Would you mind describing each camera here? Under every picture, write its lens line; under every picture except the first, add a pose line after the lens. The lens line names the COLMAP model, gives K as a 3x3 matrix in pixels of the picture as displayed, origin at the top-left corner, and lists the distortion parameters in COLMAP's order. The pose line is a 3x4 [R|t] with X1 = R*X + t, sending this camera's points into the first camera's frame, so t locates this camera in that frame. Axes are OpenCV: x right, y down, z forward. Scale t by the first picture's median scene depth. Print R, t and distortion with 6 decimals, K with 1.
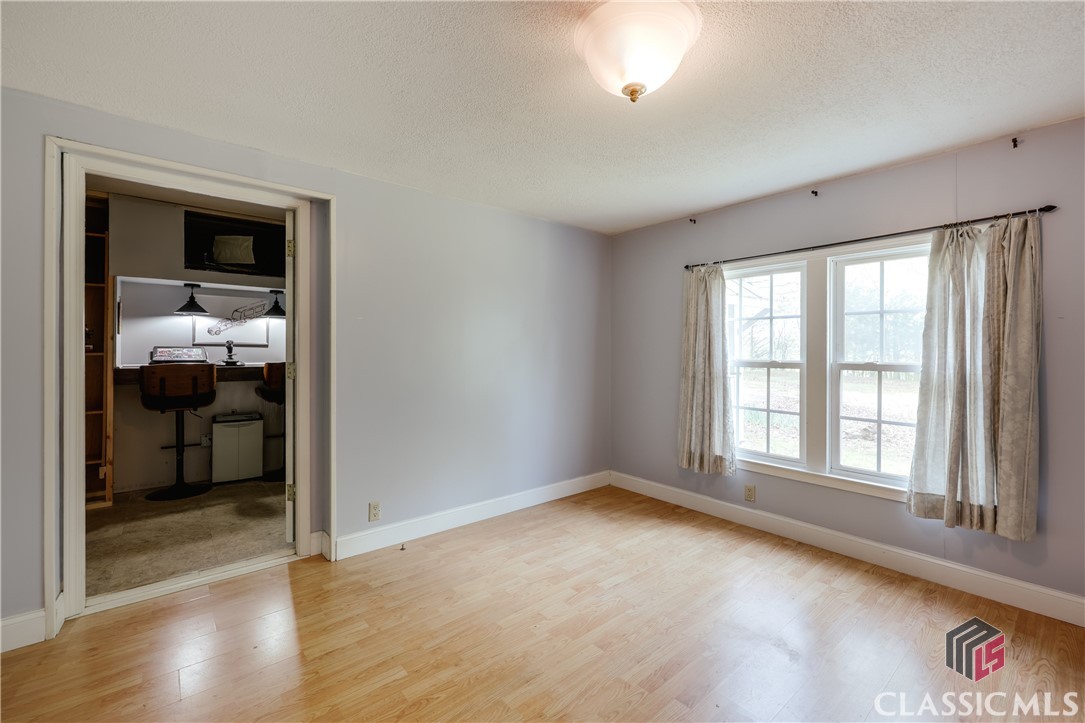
lens RADIAL K [[415.6, 0, 518.5], [0, 415.6, 342.8], [0, 0, 1]] dist [0.001708, 0.000144]
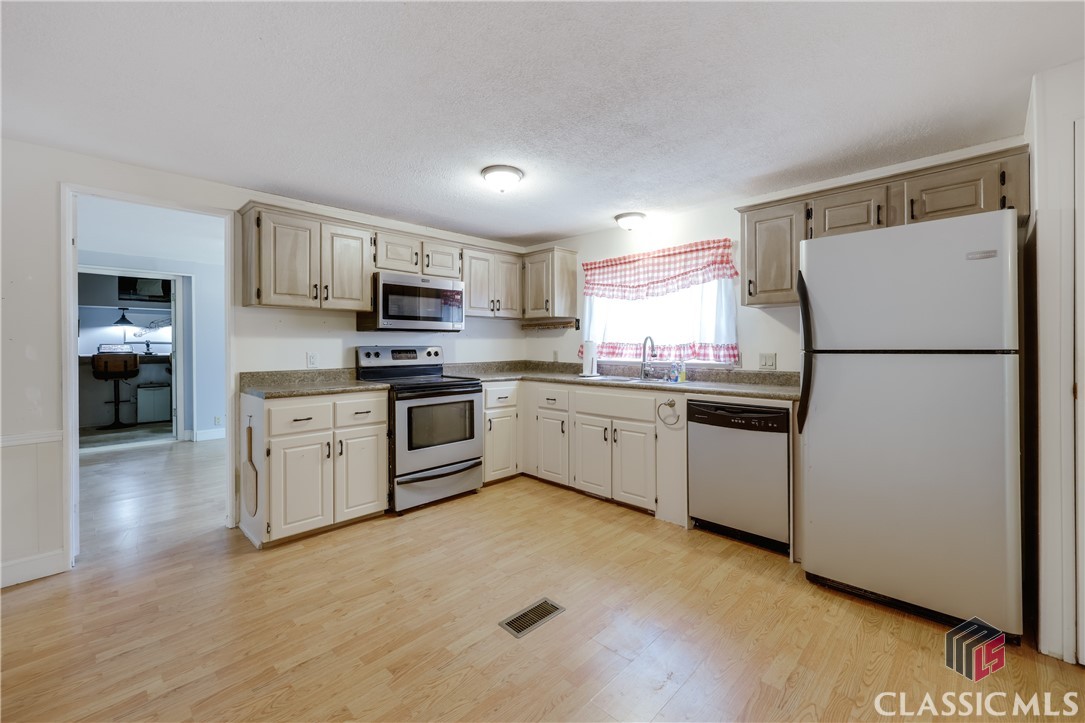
lens RADIAL K [[433.6, 0, 536.0], [0, 433.6, 345.9], [0, 0, 1]] dist [-0.000166, -0.000071]
pose [[0.995665, -0.000658, 0.093010, 0.754711], [-0.000596, 0.999909, 0.013447, -0.007343], [-0.093010, -0.013444, 0.995574, -0.954587]]
